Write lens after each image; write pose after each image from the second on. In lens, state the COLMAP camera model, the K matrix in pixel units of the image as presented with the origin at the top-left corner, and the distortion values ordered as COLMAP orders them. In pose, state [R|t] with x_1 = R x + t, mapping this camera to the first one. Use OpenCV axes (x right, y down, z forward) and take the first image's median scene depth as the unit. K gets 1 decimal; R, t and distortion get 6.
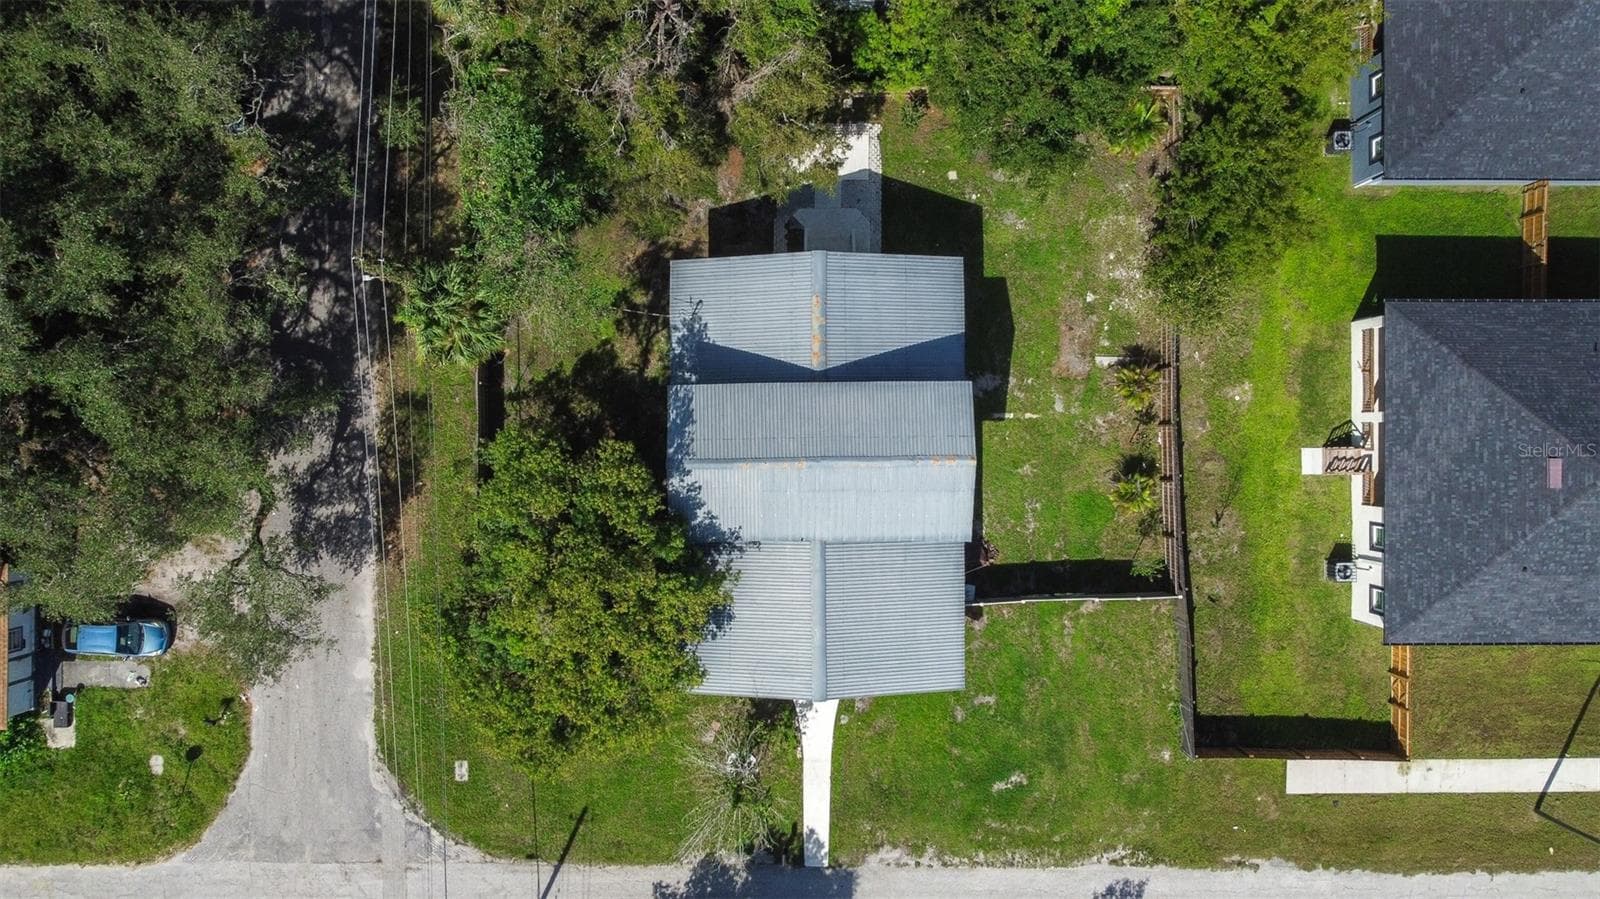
lens RADIAL K [[1214.9, 0, 792.4], [0, 1214.9, 444.8], [0, 0, 1]] dist [-0.004362, -0.002879]
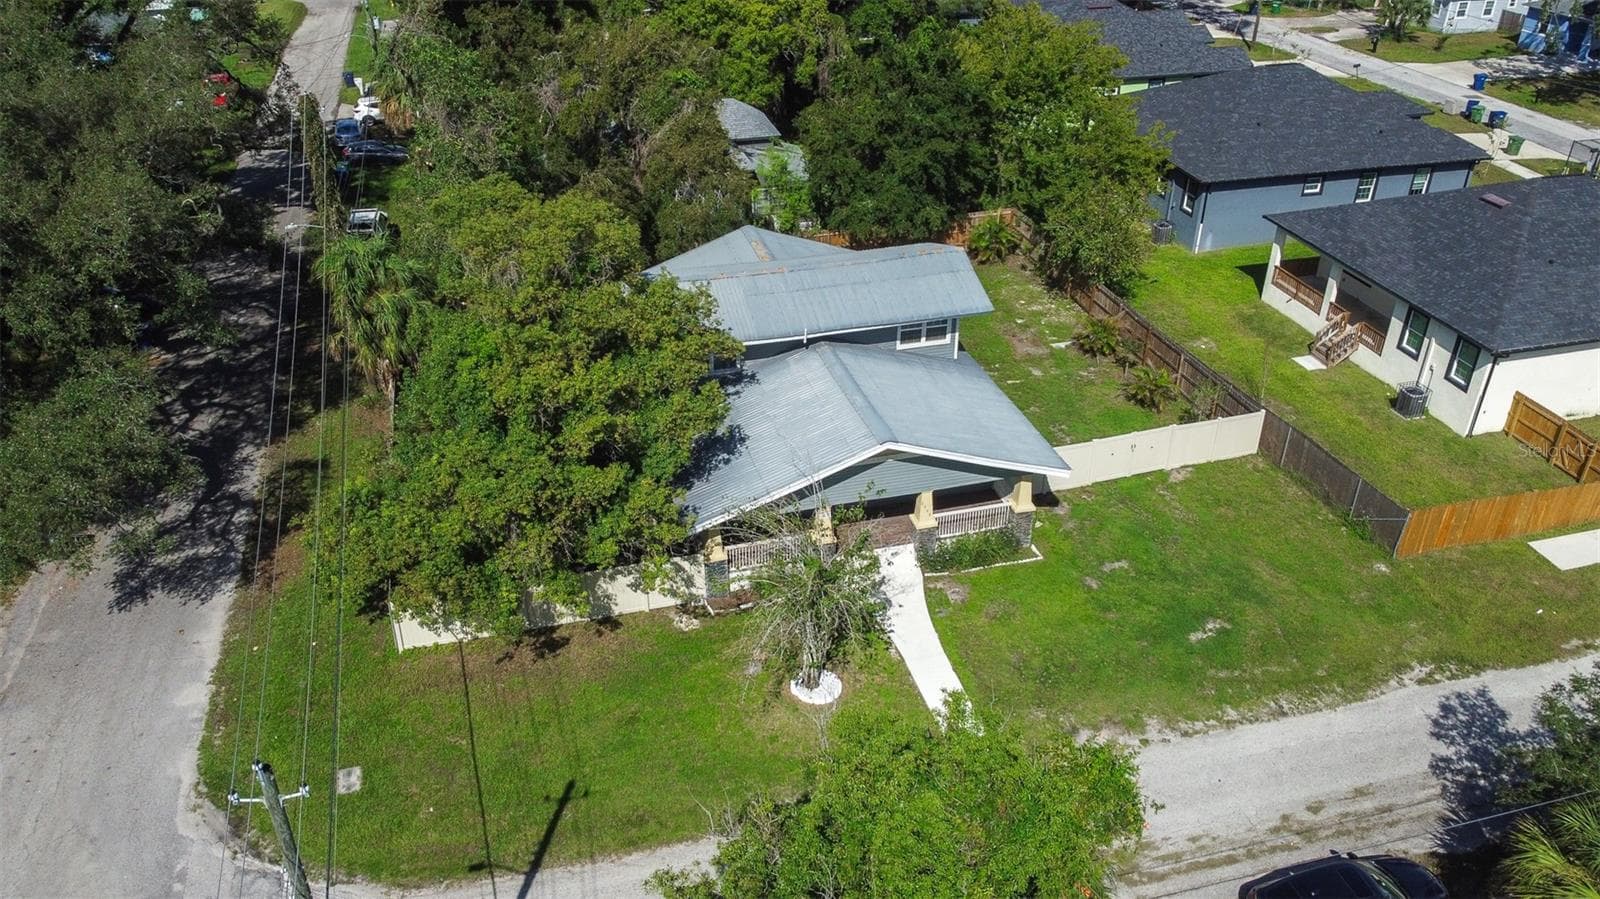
lens RADIAL K [[1214.9, 0, 794.2], [0, 1214.9, 446.1], [0, 0, 1]] dist [-0.004362, -0.002879]
pose [[0.965848, -0.136491, 0.220245, -0.173863], [0.259087, 0.497610, -0.827803, 0.721352], [0.003391, 0.856595, 0.515979, 0.568218]]
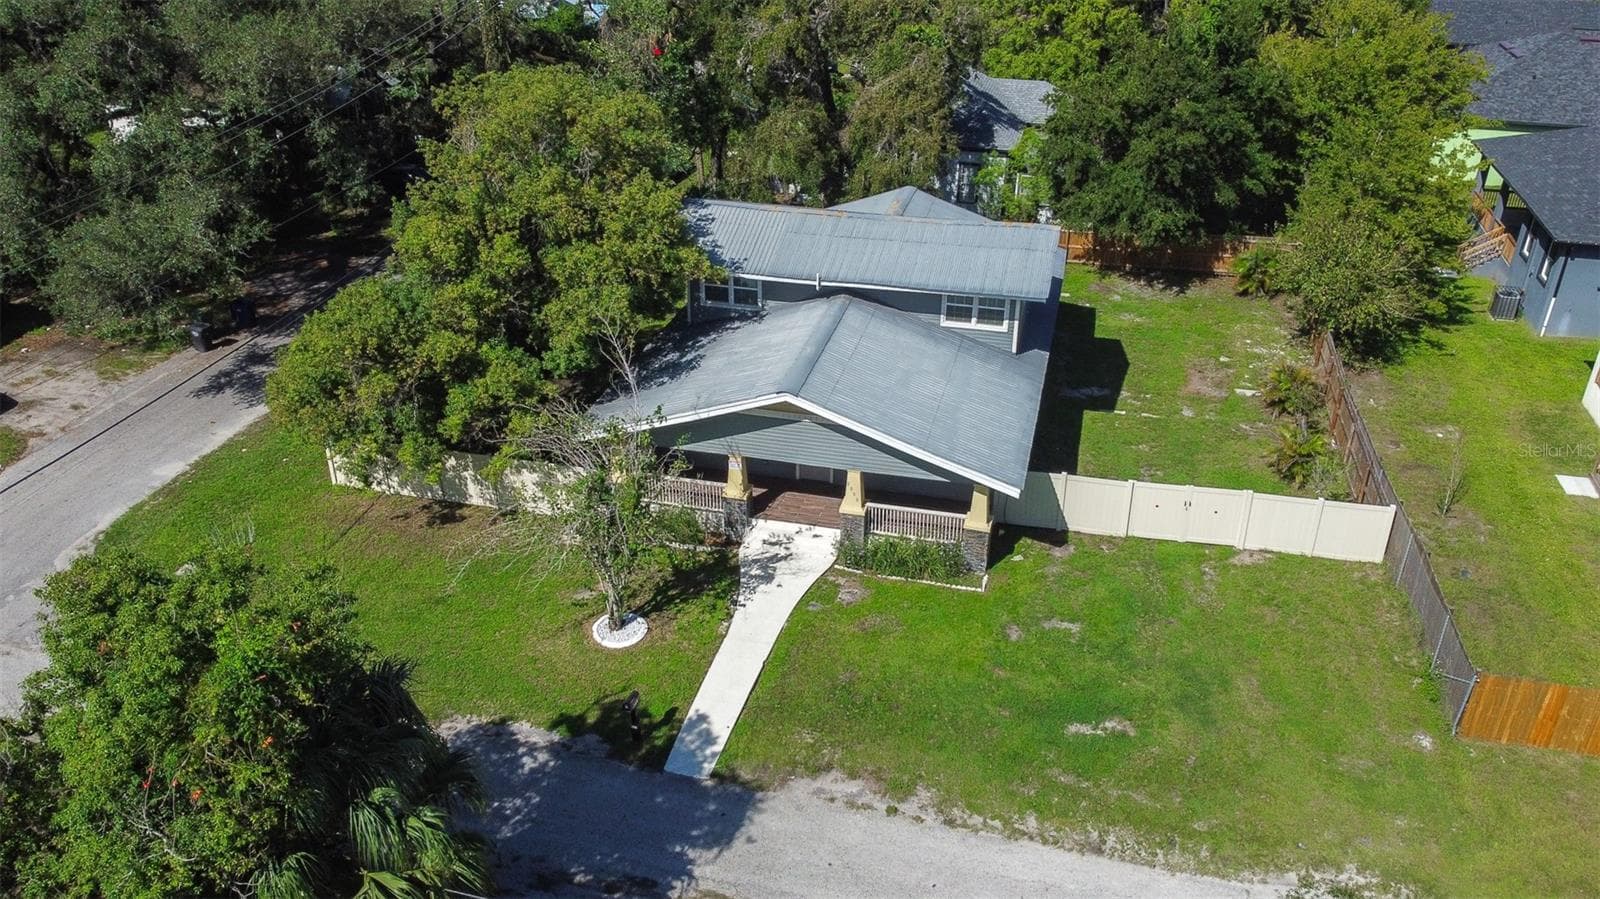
lens RADIAL K [[1214.9, 0, 794.6], [0, 1214.9, 449.0], [0, 0, 1]] dist [-0.004362, -0.002879]
pose [[0.967329, 0.116340, -0.225253, 0.155757], [-0.253396, 0.471774, -0.844524, 0.684723], [0.008016, 0.874011, 0.485841, 0.650297]]
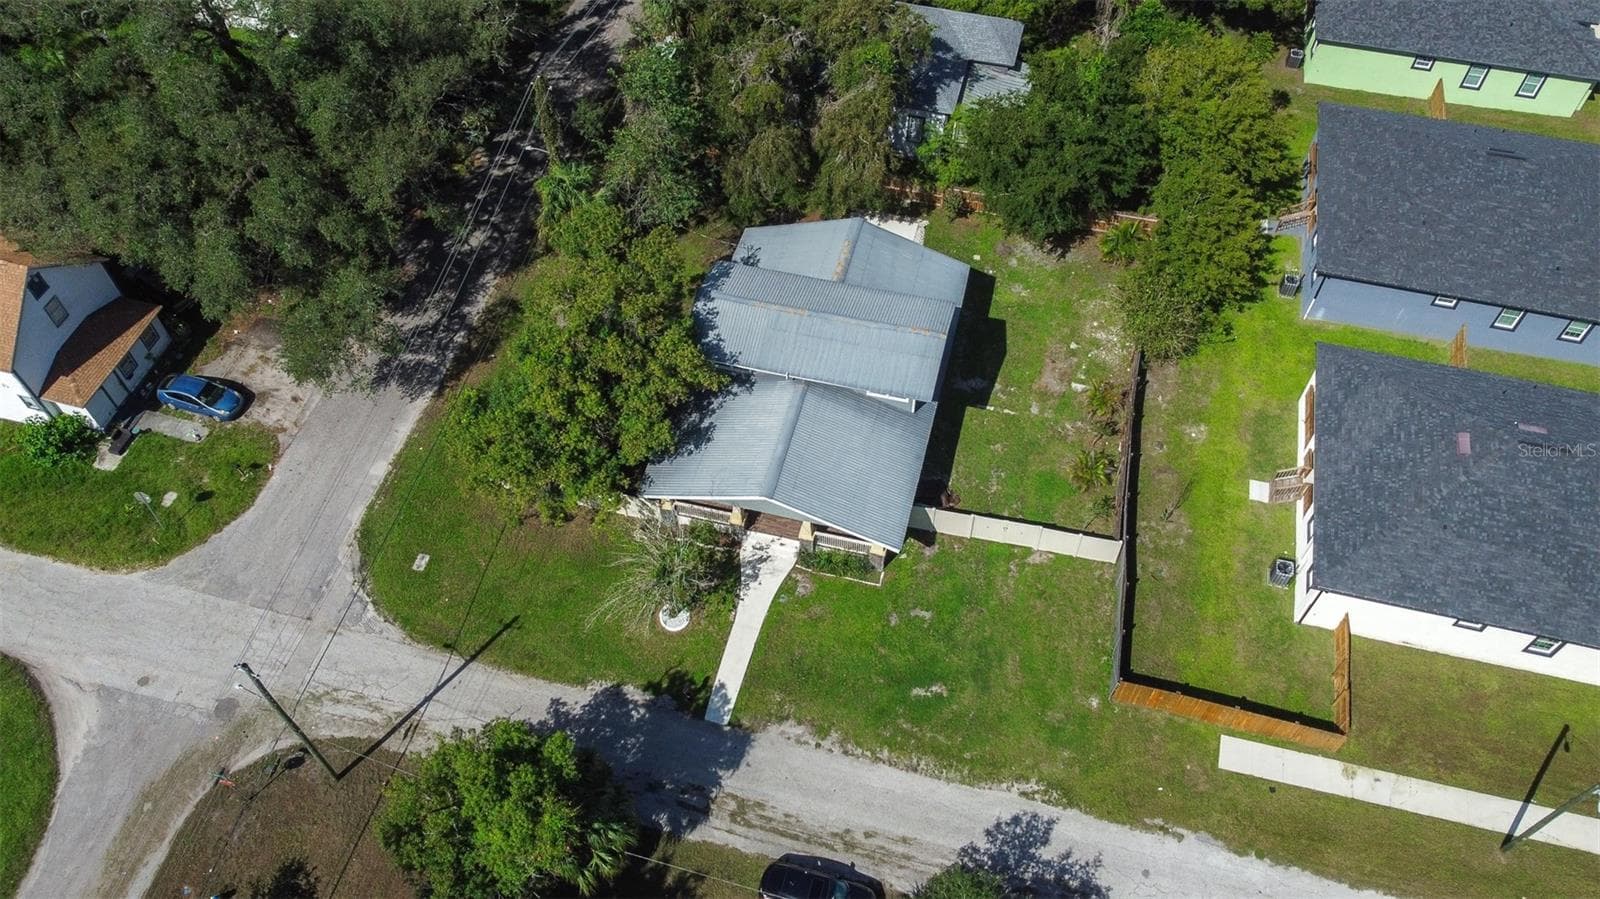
lens RADIAL K [[1214.9, 0, 793.6], [0, 1214.9, 444.2], [0, 0, 1]] dist [-0.004362, -0.002879]
pose [[0.966824, 0.197231, -0.162330, 0.192403], [-0.255111, 0.777906, -0.574266, 0.713365], [0.013014, 0.596626, 0.802414, 0.094907]]
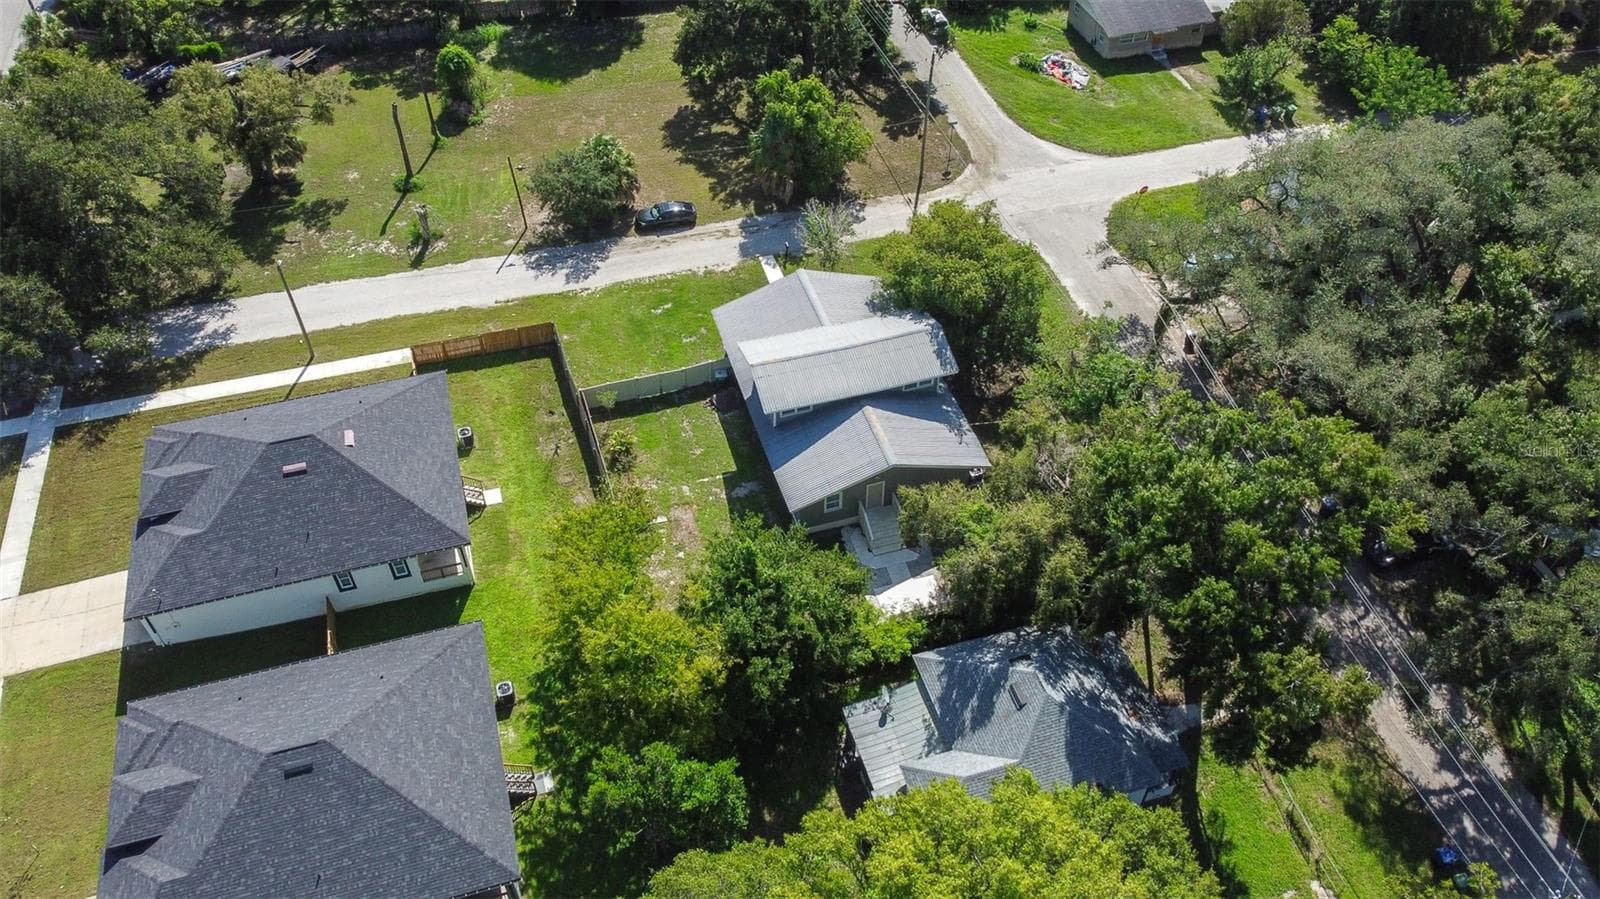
lens RADIAL K [[1214.9, 0, 790.9], [0, 1214.9, 450.5], [0, 0, 1]] dist [-0.004362, -0.002879]
pose [[-0.958116, 0.199832, -0.205136, 0.377561], [-0.286127, -0.698107, 0.656337, -0.928580], [-0.012050, 0.687542, 0.726045, -0.016069]]
